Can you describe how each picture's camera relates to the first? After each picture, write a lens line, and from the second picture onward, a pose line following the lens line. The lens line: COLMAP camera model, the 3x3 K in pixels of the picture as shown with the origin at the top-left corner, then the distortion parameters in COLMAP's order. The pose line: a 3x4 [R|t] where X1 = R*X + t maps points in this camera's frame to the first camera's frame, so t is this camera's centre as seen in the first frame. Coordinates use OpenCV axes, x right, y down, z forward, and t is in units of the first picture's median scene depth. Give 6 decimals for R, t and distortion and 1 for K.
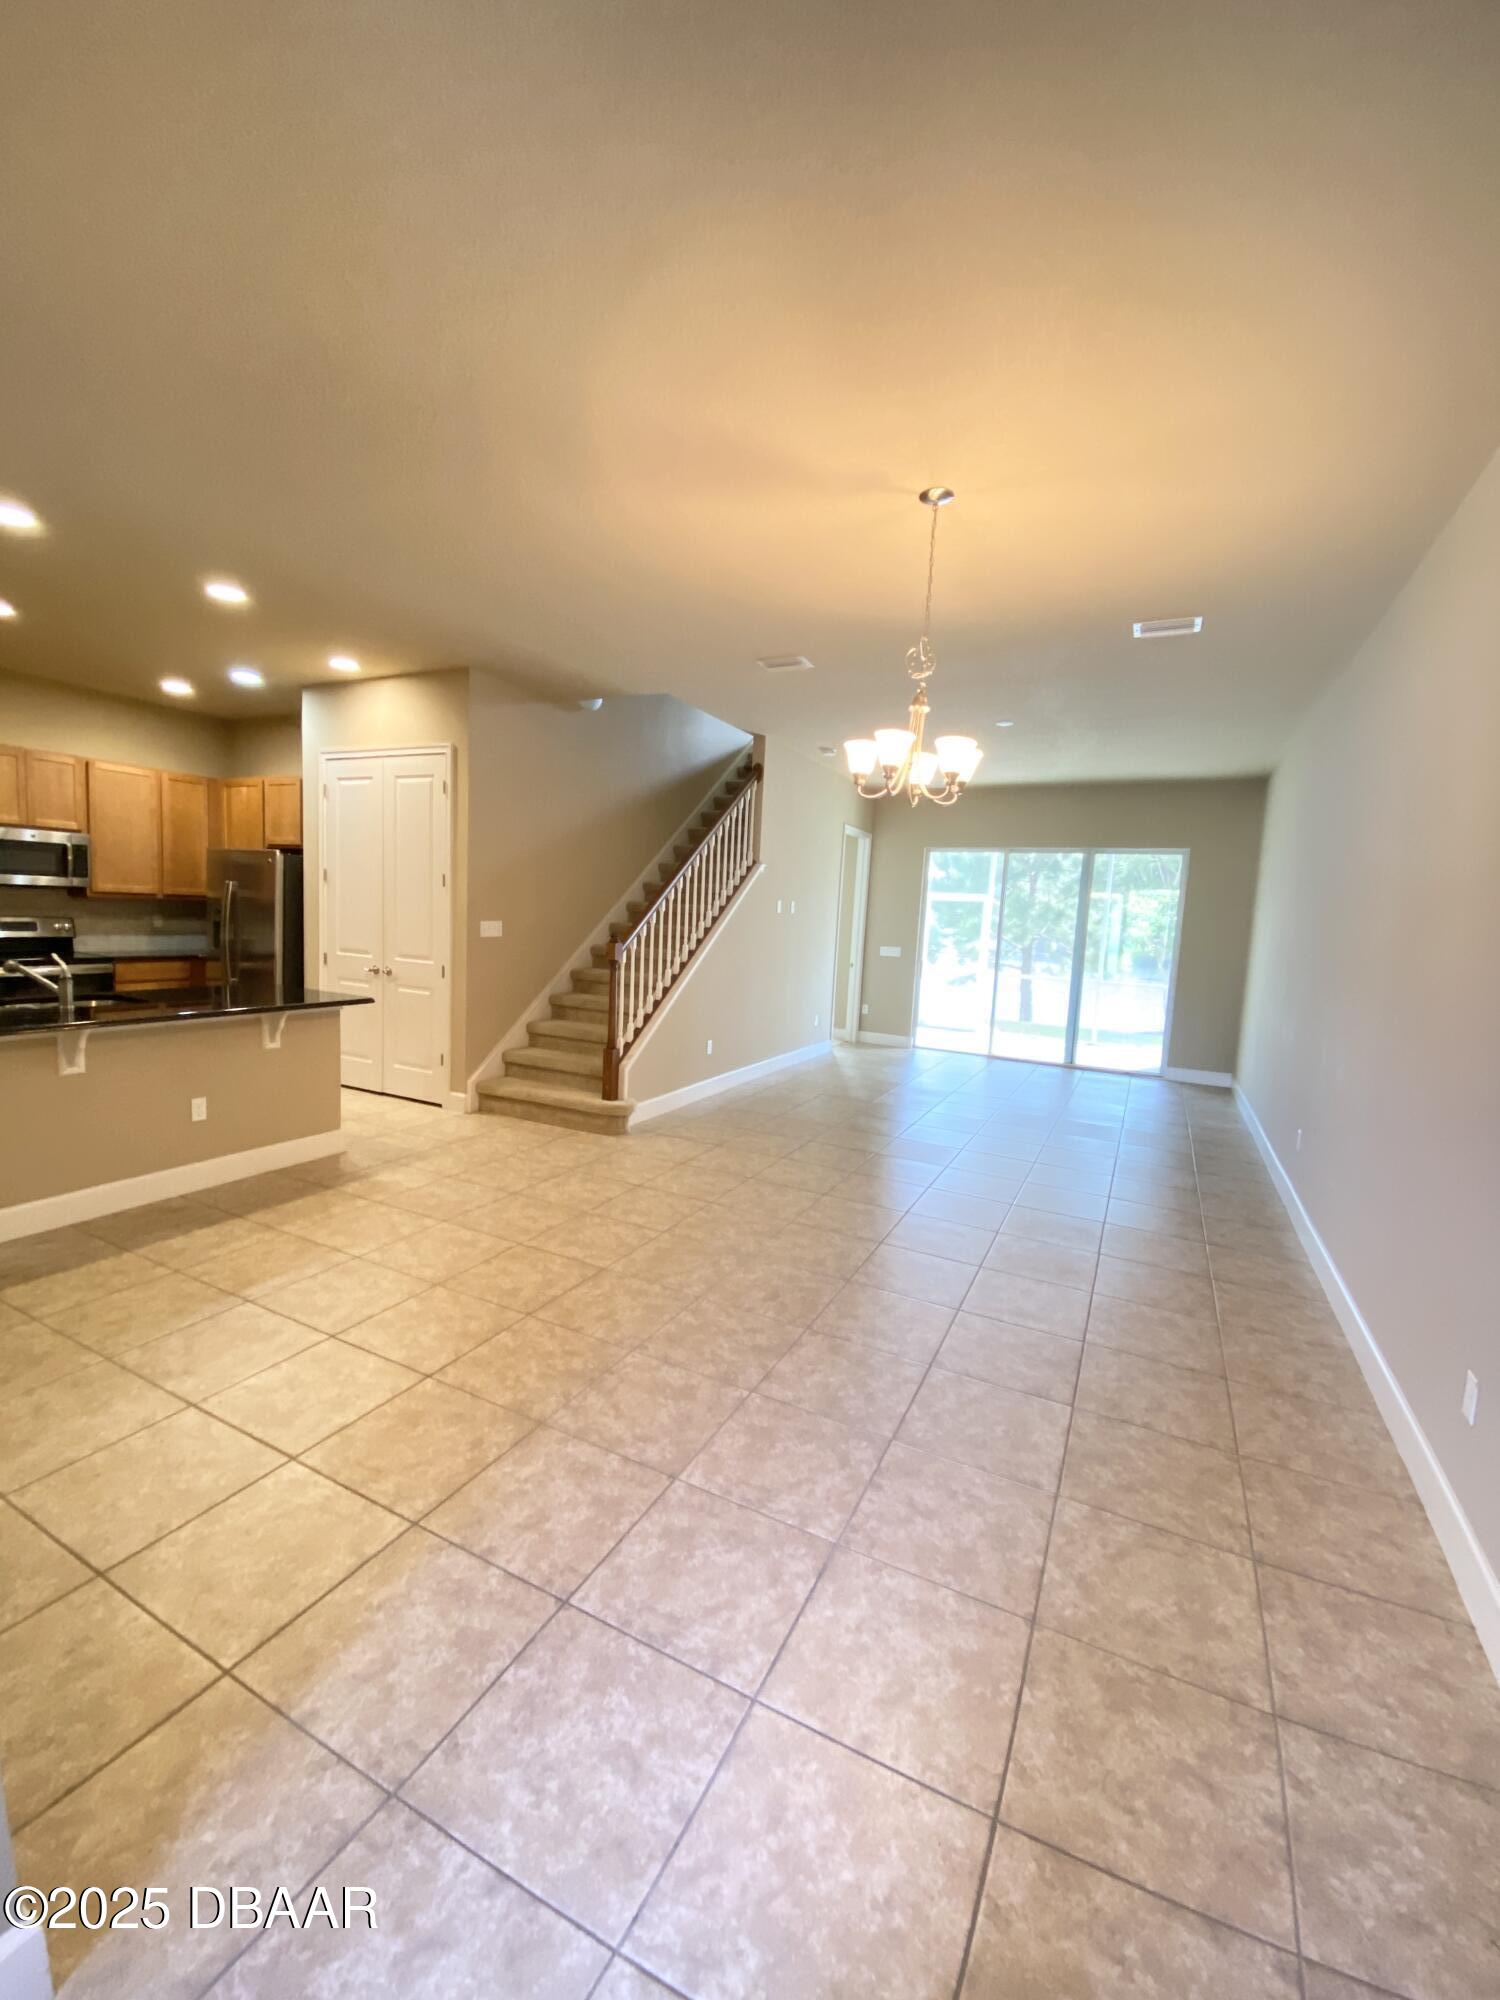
lens RADIAL K [[812.9, 0, 752.6], [0, 812.9, 1004.4], [0, 0, 1]] dist [0.000437, 0.000058]
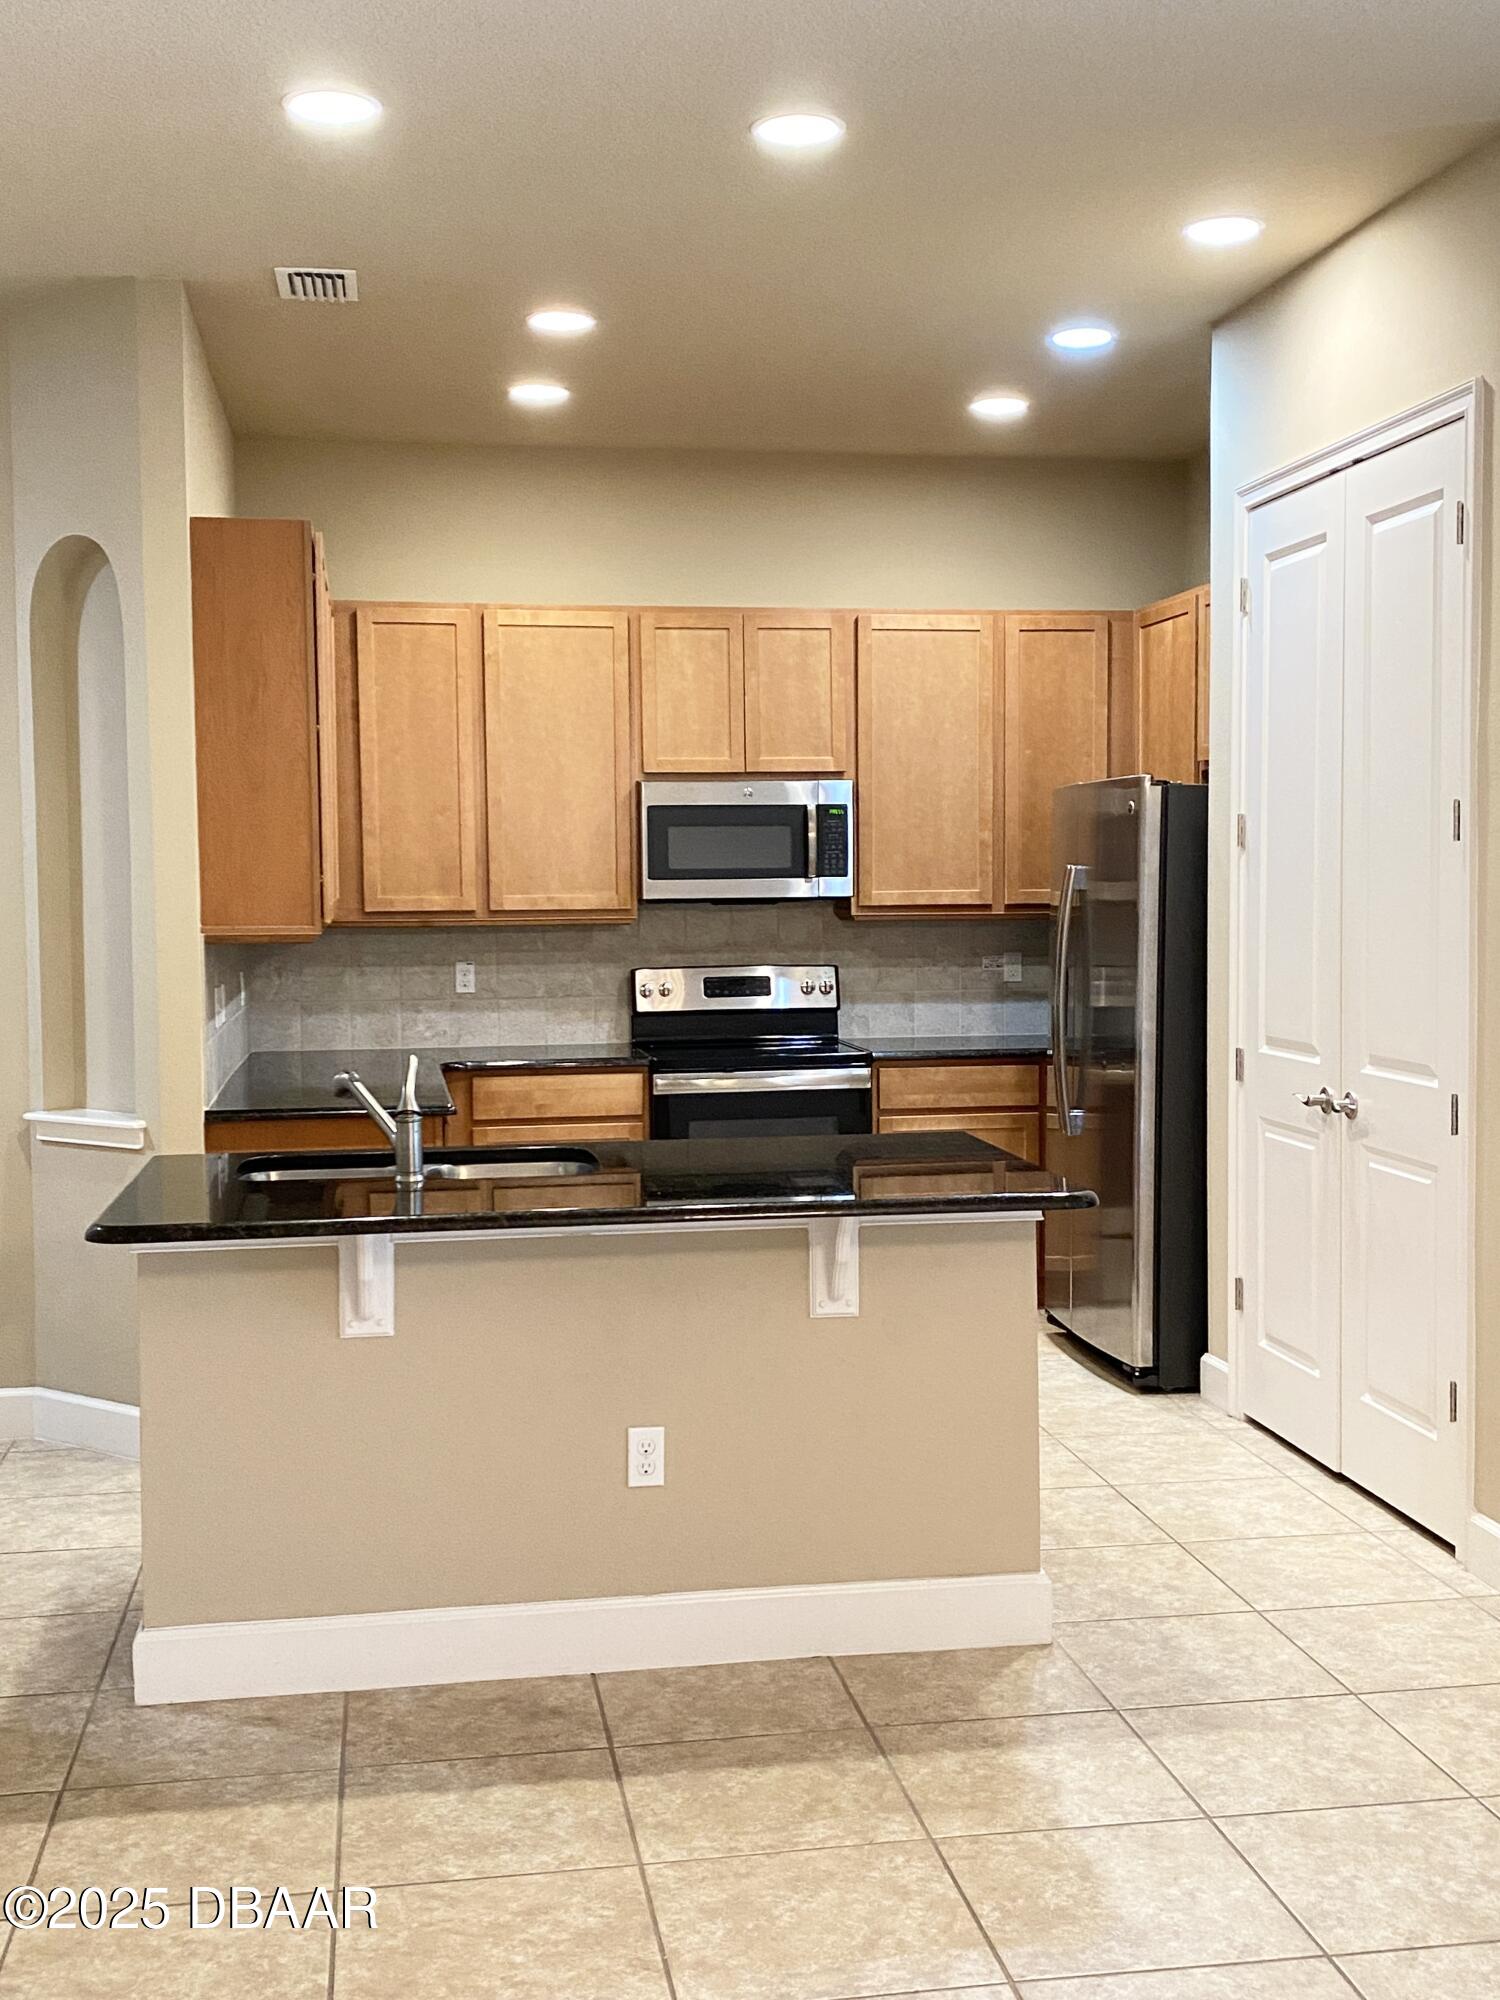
lens RADIAL K [[2207.9, 0, 750.6], [0, 2207.9, 992.9], [0, 0, 1]] dist [0.050011, 0.000000]
pose [[0.583546, -0.013188, -0.811973, 0.144623], [-0.052593, 0.997155, -0.053992, -0.026078], [0.810375, 0.074211, 0.581193, 0.283198]]
